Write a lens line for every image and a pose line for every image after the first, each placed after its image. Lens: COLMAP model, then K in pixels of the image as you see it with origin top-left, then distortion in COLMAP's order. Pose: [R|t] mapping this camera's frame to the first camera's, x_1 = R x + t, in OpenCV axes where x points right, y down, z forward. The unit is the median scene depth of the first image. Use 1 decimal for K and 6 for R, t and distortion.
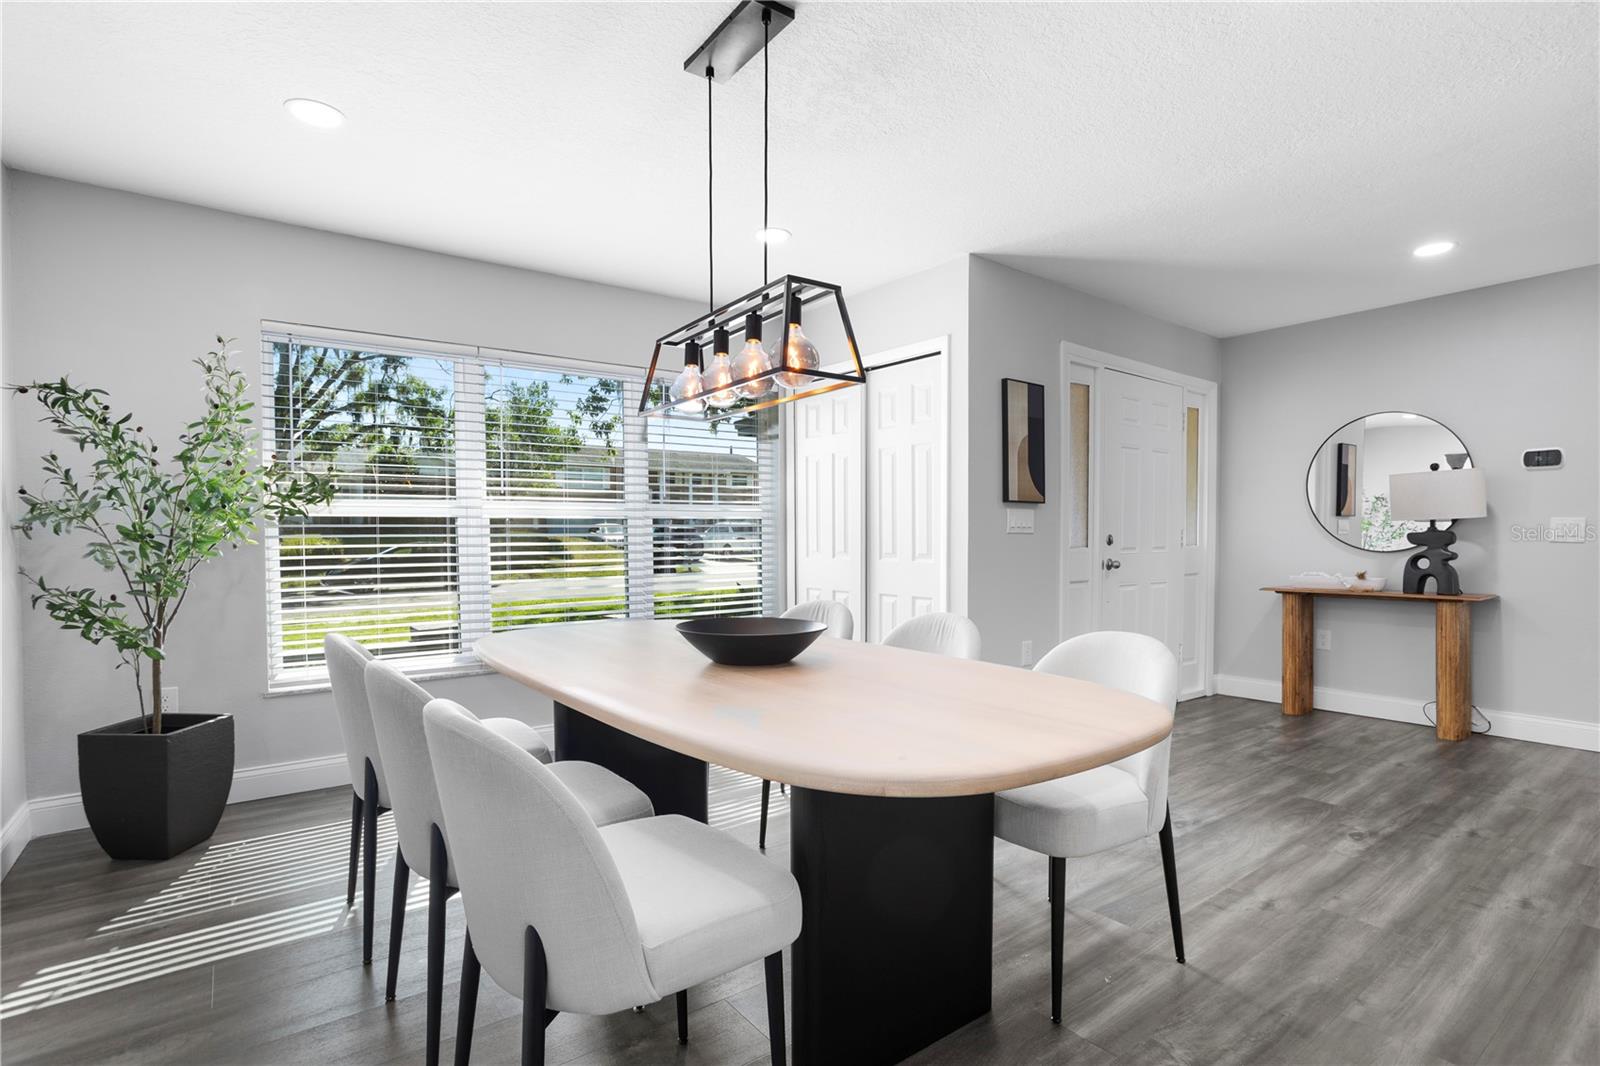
lens RADIAL K [[770.7, 0, 797.8], [0, 770.7, 538.5], [0, 0, 1]] dist [-0.031528, 0.016470]
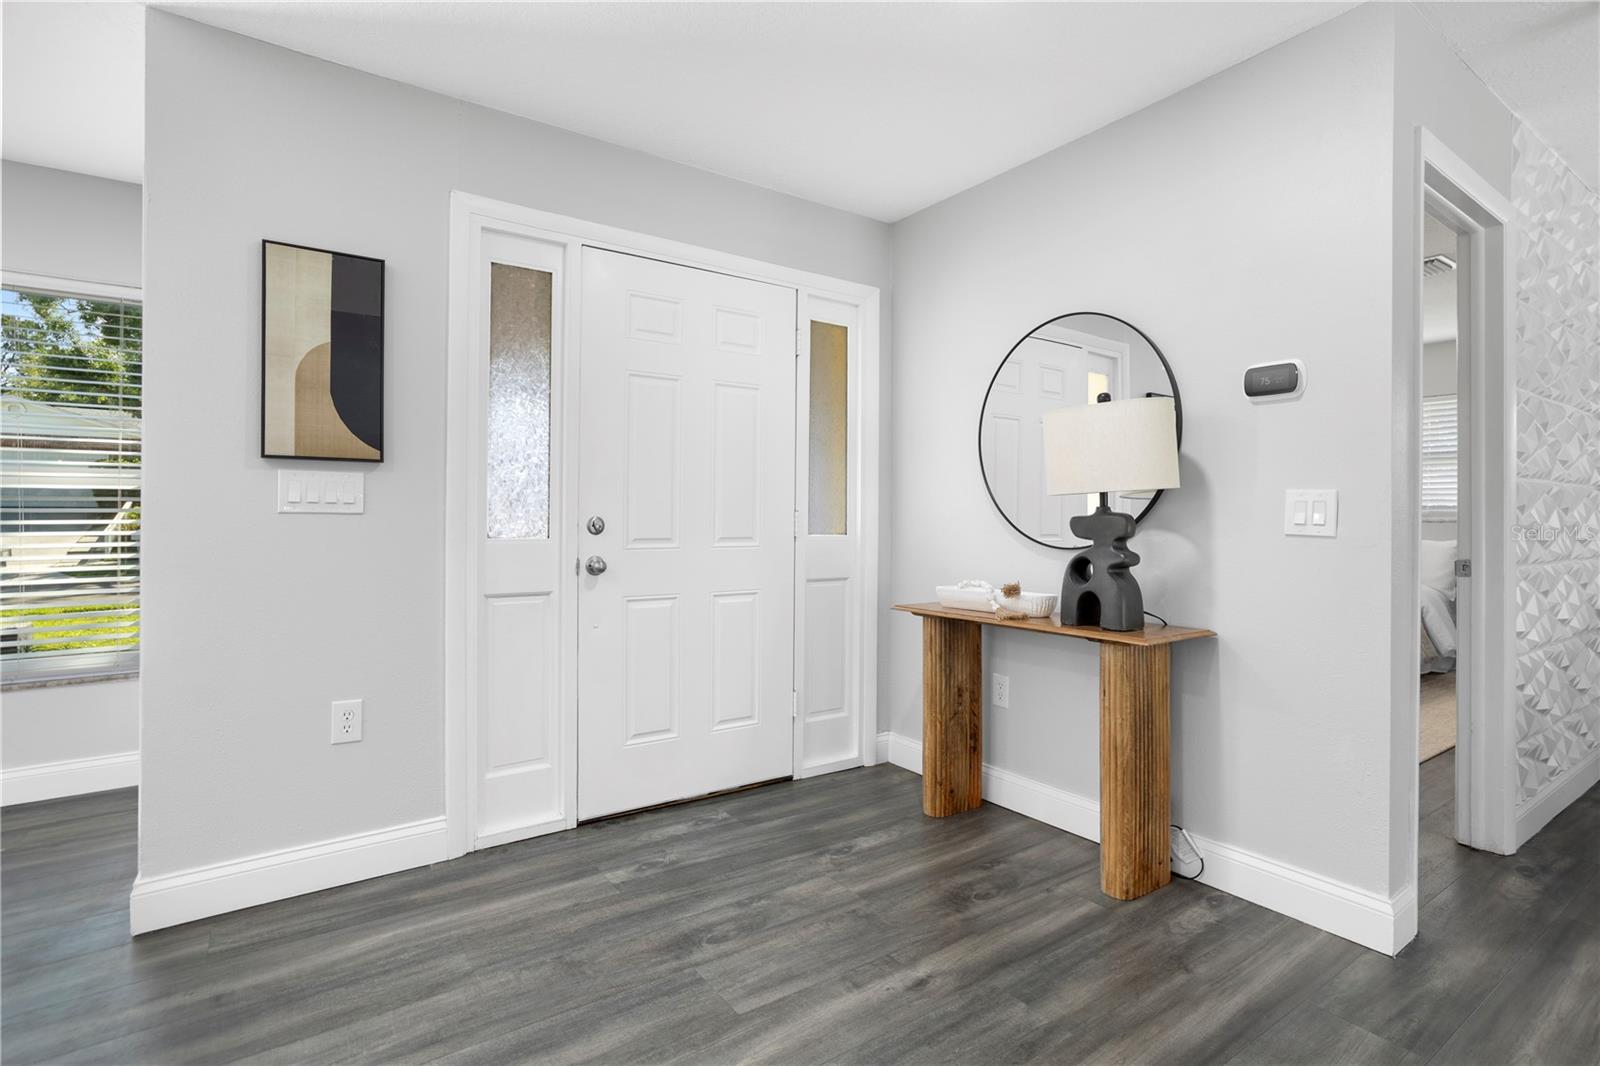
lens RADIAL K [[770.7, 0, 797.3], [0, 770.7, 499.7], [0, 0, 1]] dist [-0.031528, 0.016470]
pose [[0.999258, 0.003766, -0.038341, 0.631051], [-0.004812, 0.999618, -0.027210, -0.003495], [0.038224, 0.027374, 0.998894, 0.424583]]
